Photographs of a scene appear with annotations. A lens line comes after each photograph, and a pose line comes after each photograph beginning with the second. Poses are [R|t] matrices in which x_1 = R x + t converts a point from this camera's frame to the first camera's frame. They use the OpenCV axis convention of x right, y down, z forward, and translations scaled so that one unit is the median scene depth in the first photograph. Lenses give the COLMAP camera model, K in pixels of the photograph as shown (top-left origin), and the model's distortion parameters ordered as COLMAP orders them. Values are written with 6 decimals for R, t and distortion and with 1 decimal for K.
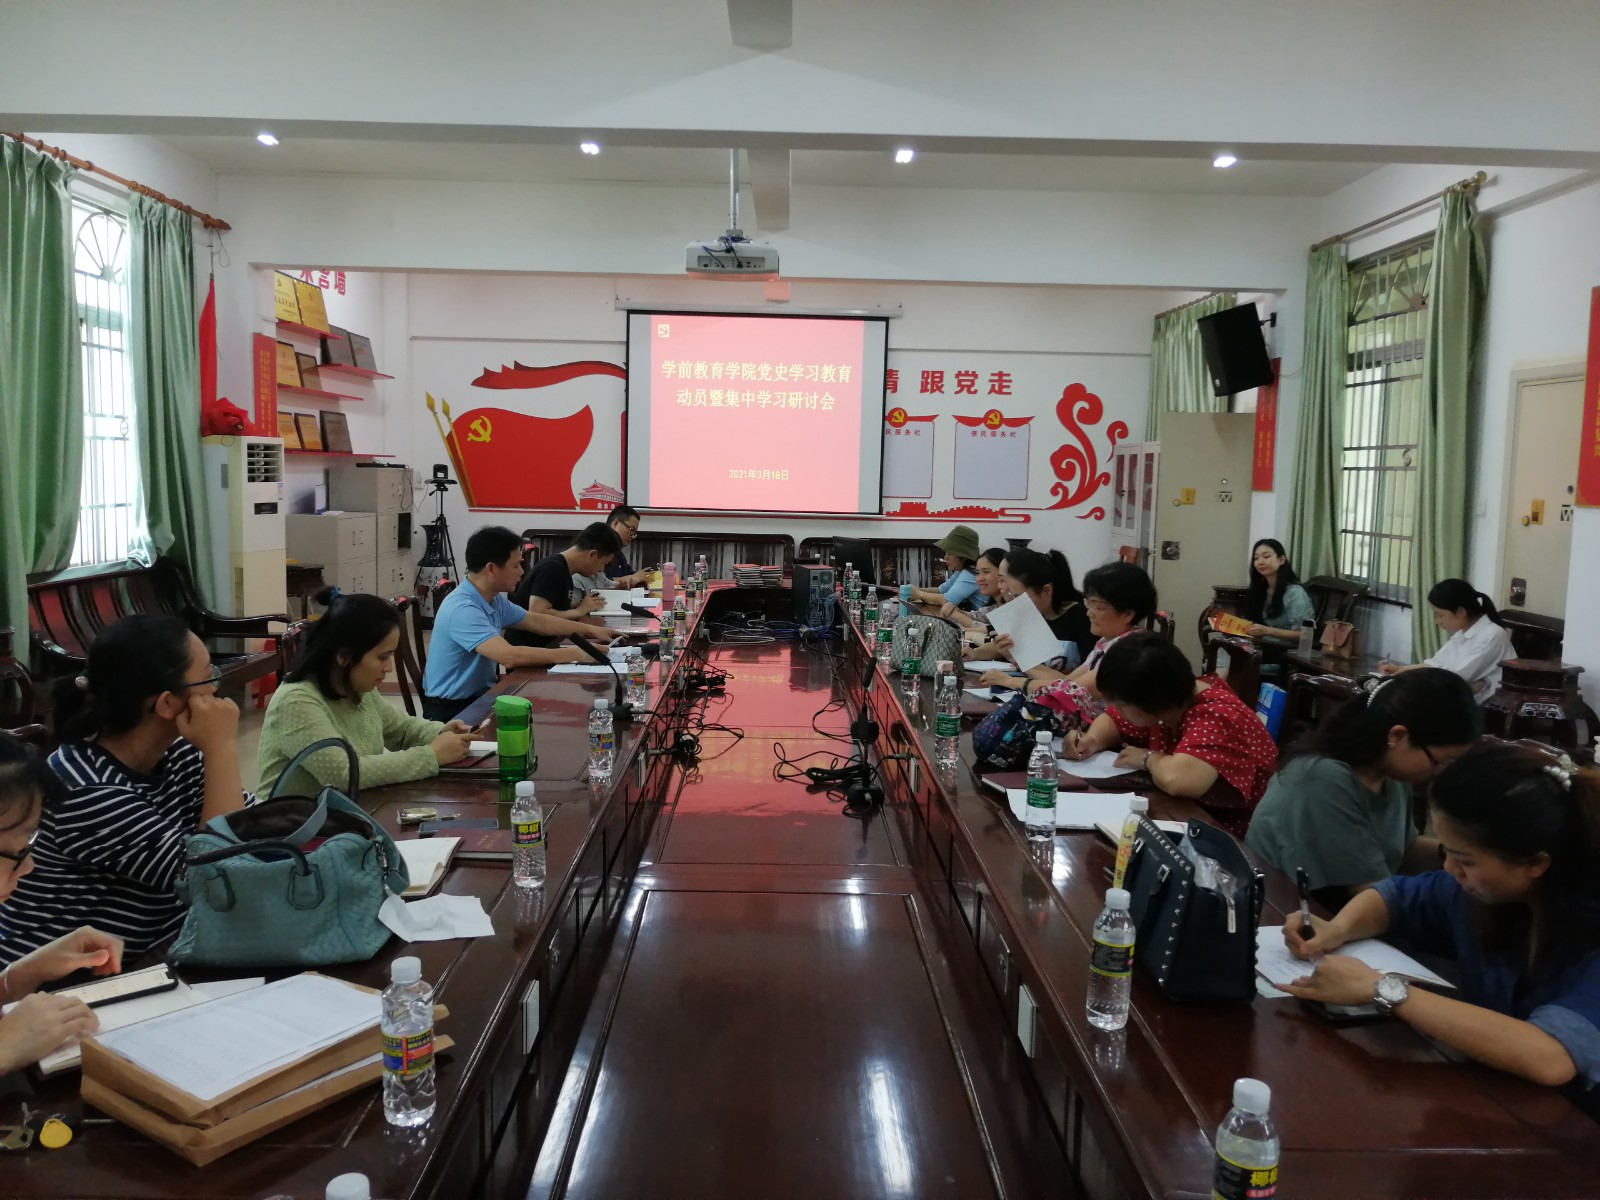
lens RADIAL K [[1237.6, 0, 800.0], [0, 1237.6, 600.0], [0, 0, 1]] dist [0.003306, -0.005462]
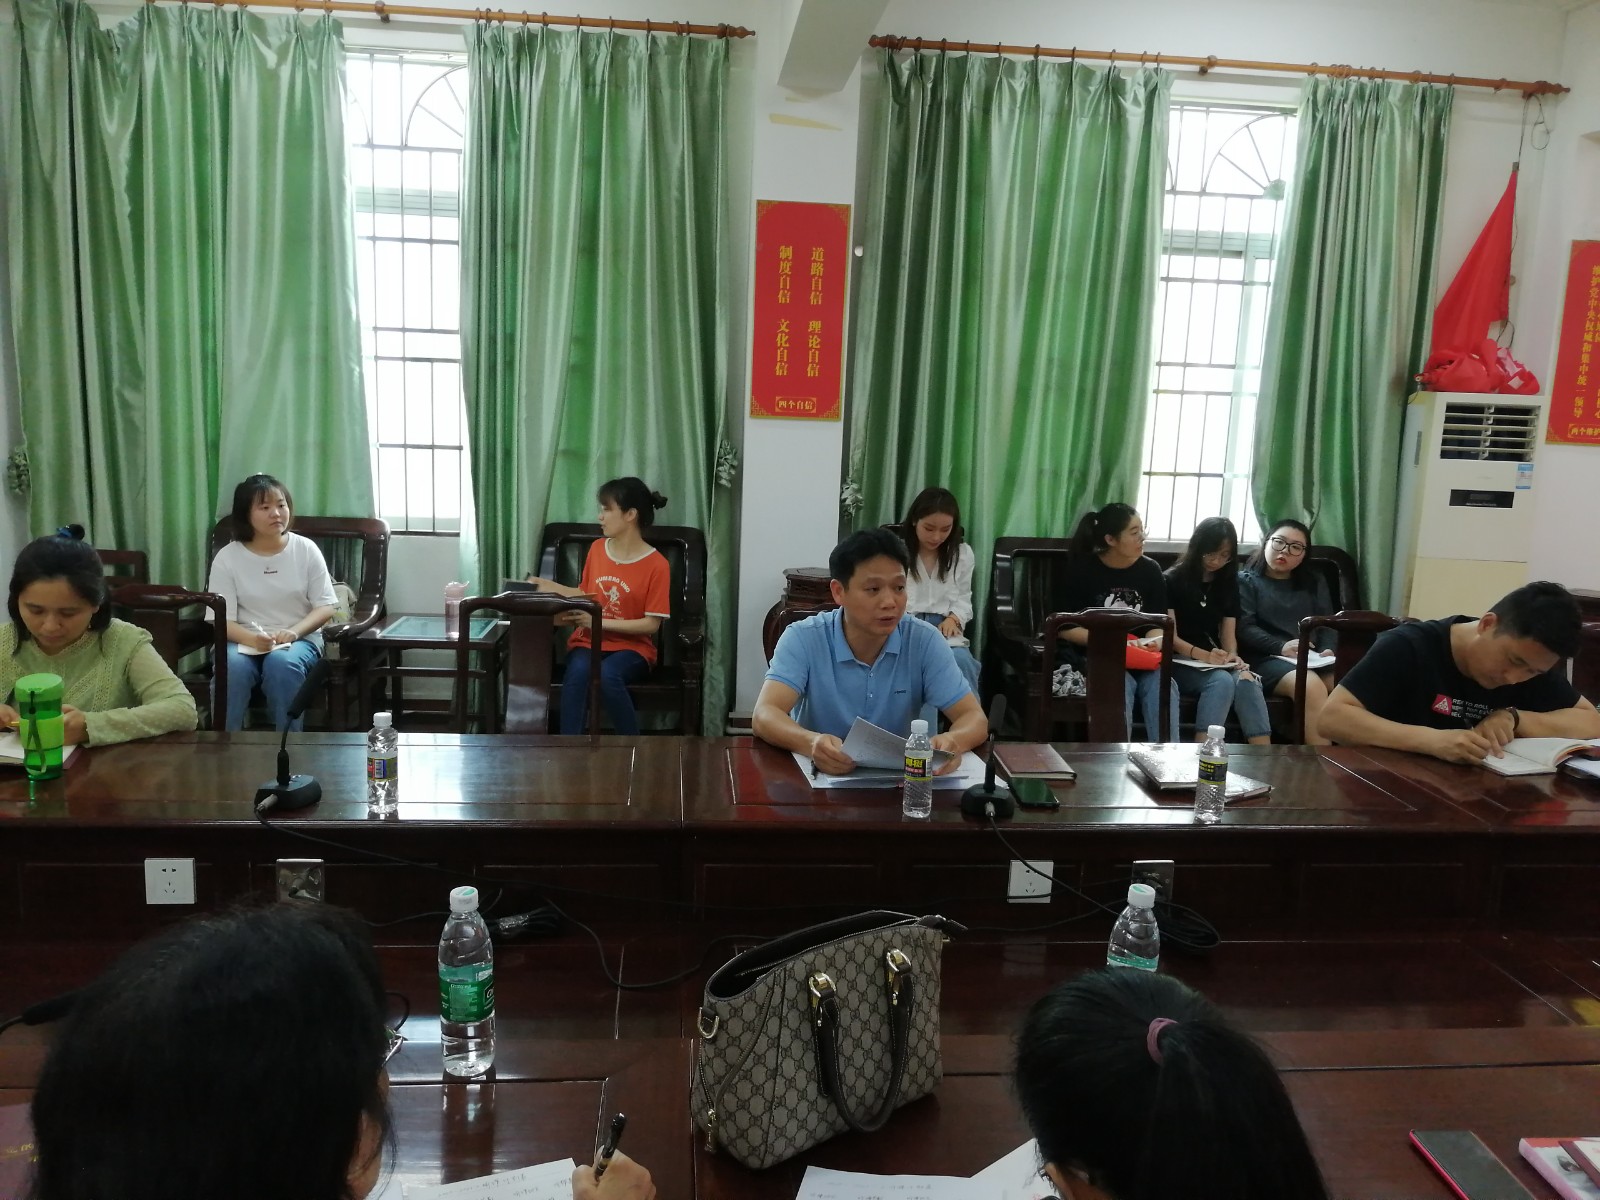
lens RADIAL K [[1237.6, 0, 800.0], [0, 1237.6, 600.0], [0, 0, 1]] dist [0.003306, -0.005462]
pose [[0.077783, 0.134440, -0.987864, 0.159749], [-0.139104, 0.982637, 0.122775, -0.036642], [0.987218, 0.127866, 0.095134, 0.411757]]
